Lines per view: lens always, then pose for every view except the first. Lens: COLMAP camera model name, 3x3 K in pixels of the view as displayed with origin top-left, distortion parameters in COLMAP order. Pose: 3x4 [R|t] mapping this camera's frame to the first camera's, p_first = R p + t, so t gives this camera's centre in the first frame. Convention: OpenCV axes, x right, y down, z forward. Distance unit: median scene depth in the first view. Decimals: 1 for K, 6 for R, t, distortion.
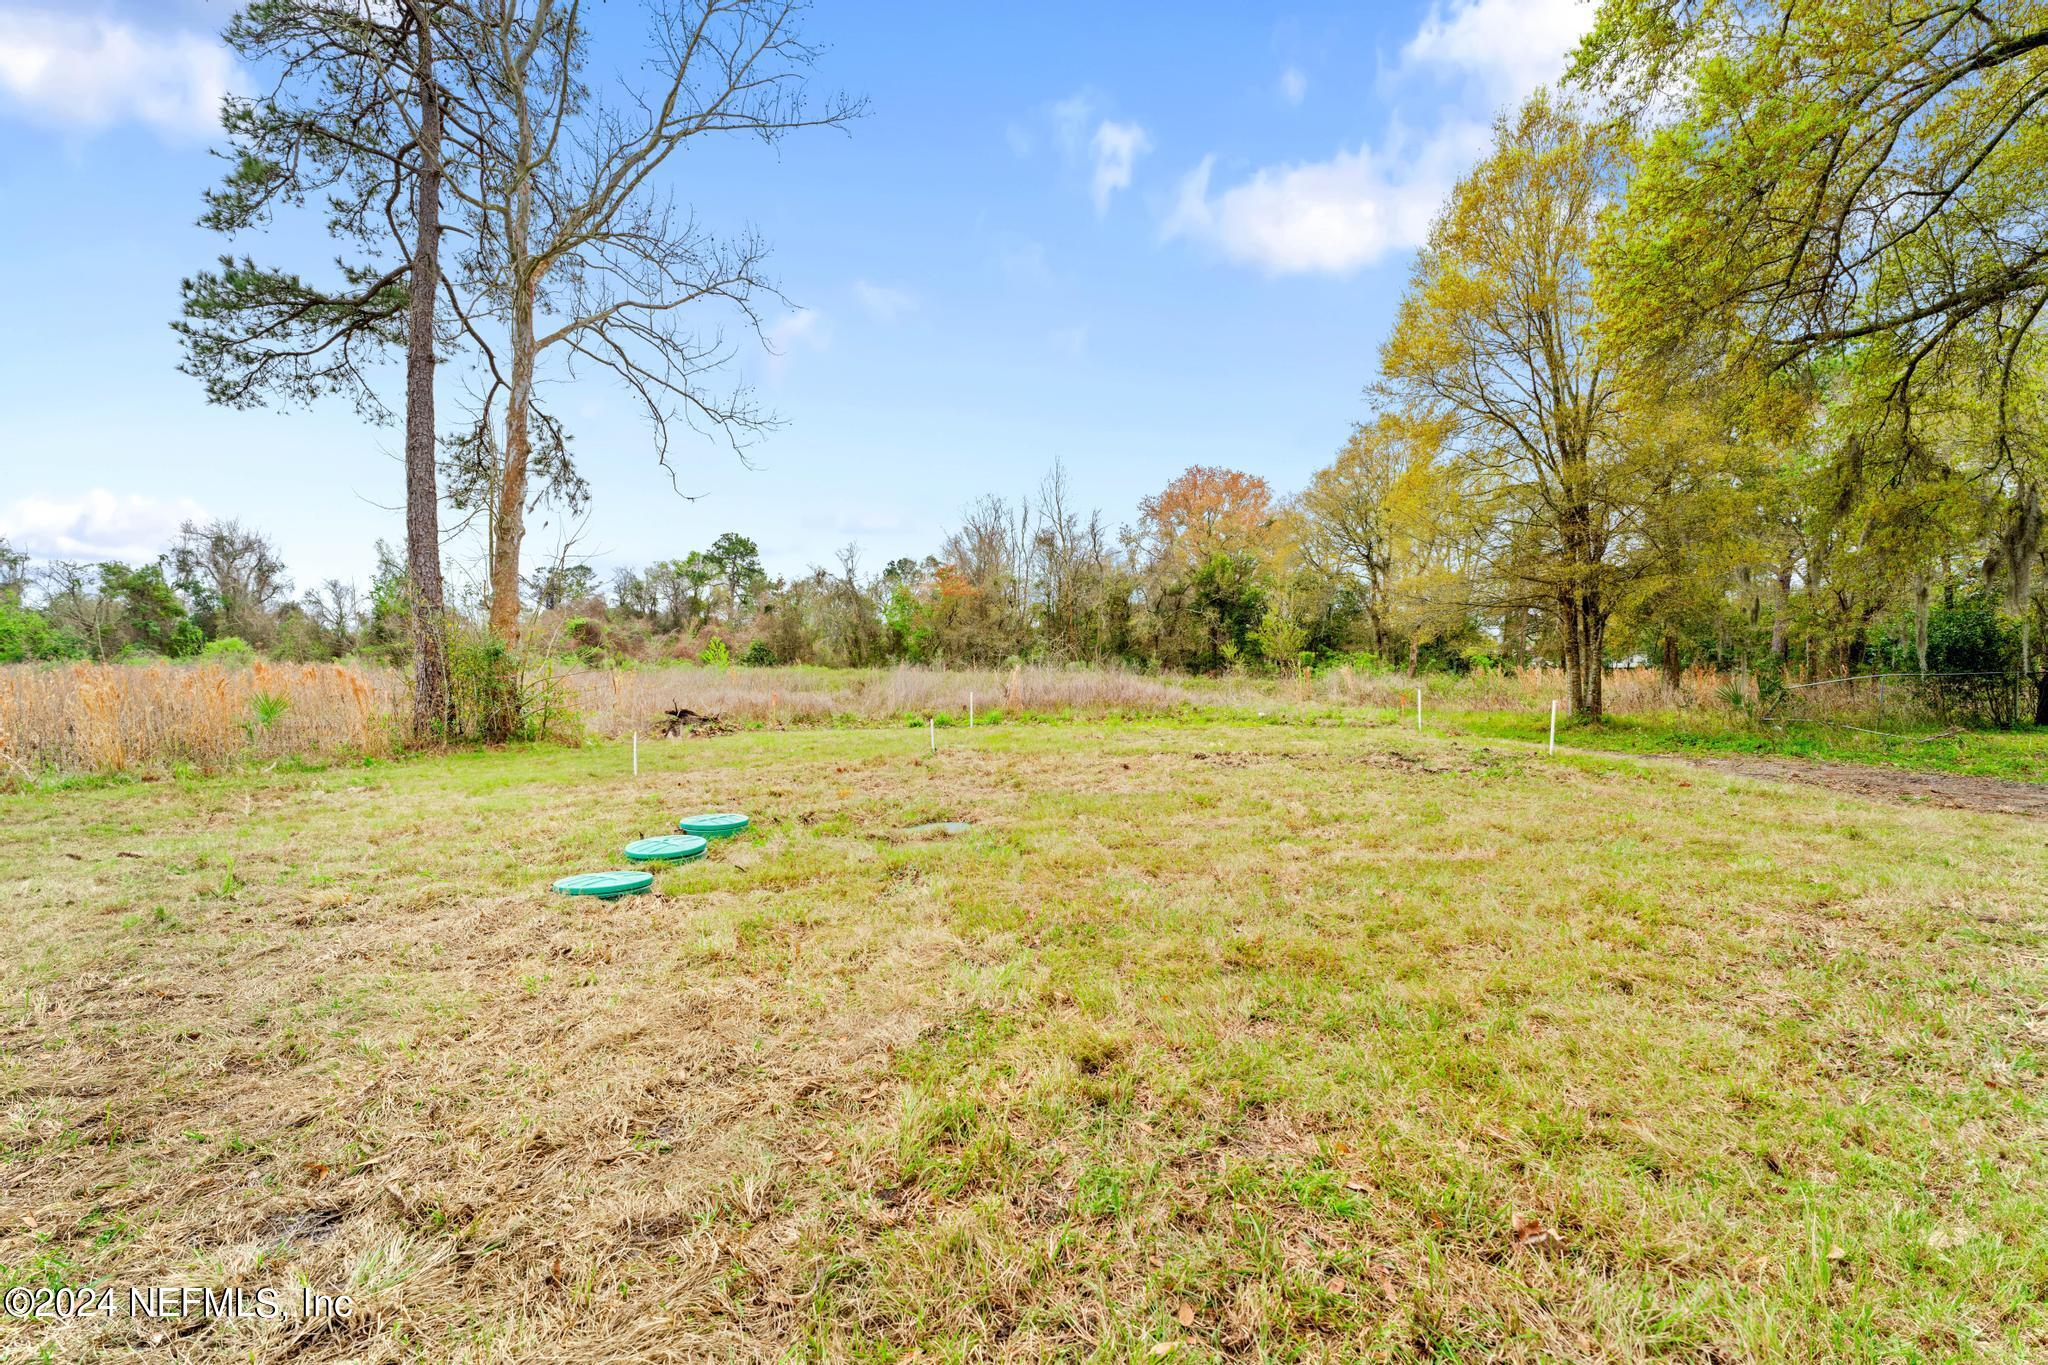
lens RADIAL K [[861.3, 0, 1014.1], [0, 861.3, 695.4], [0, 0, 1]] dist [-0.003066, 0.000049]
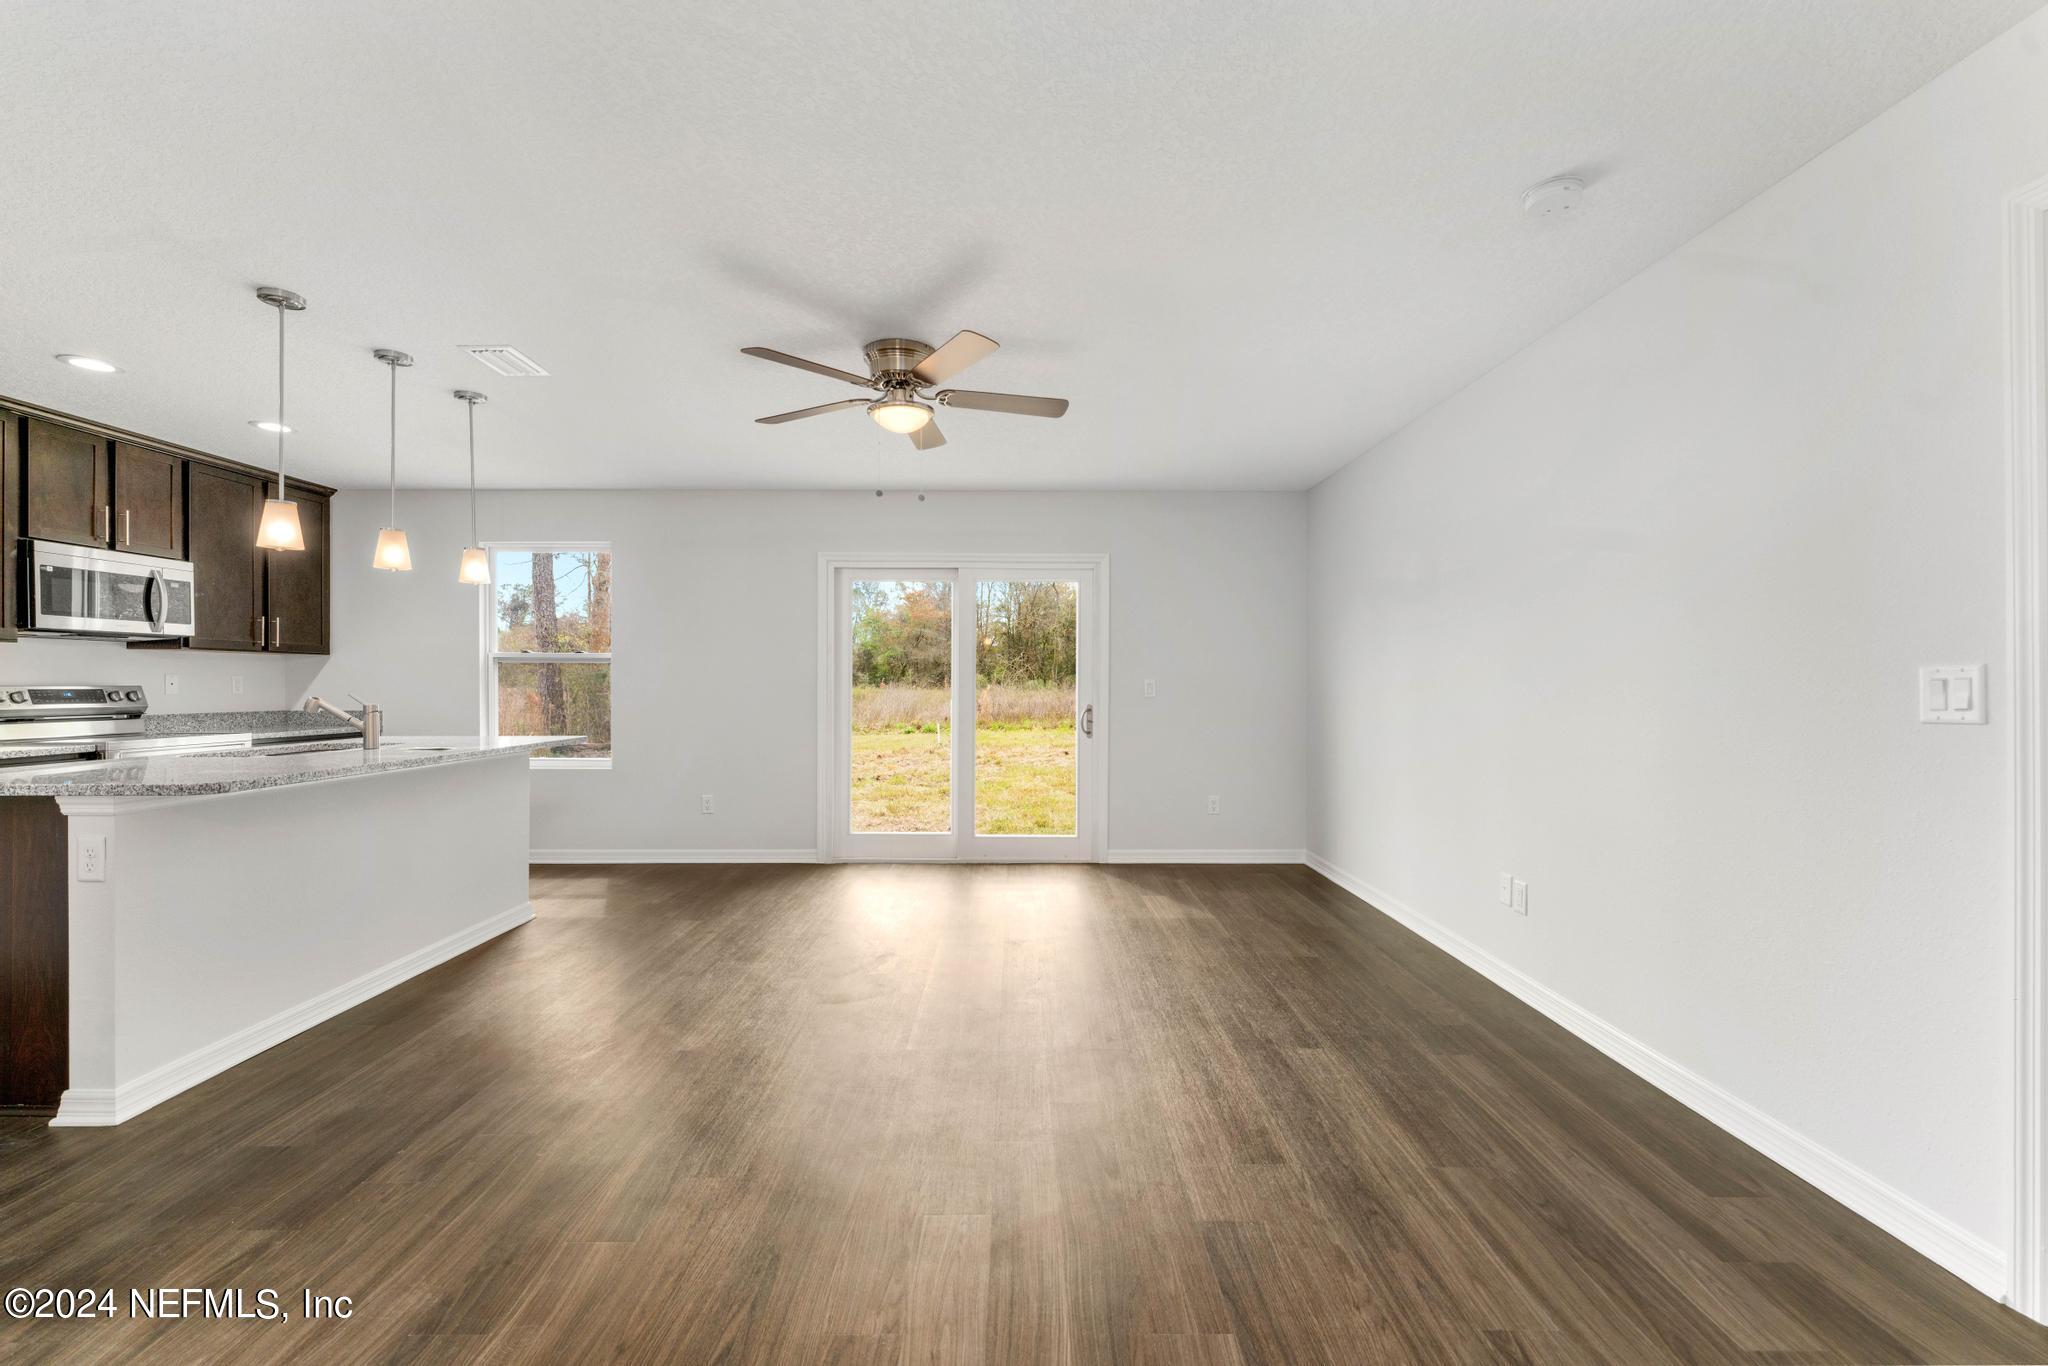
lens RADIAL K [[861.3, 0, 1019.6], [0, 861.3, 686.9], [0, 0, 1]] dist [-0.003066, 0.000049]
pose [[0.998507, 0.001260, 0.054603, -0.011675], [0.000365, 0.999557, -0.029749, 0.003263], [-0.054616, 0.029724, 0.998065, -0.158773]]
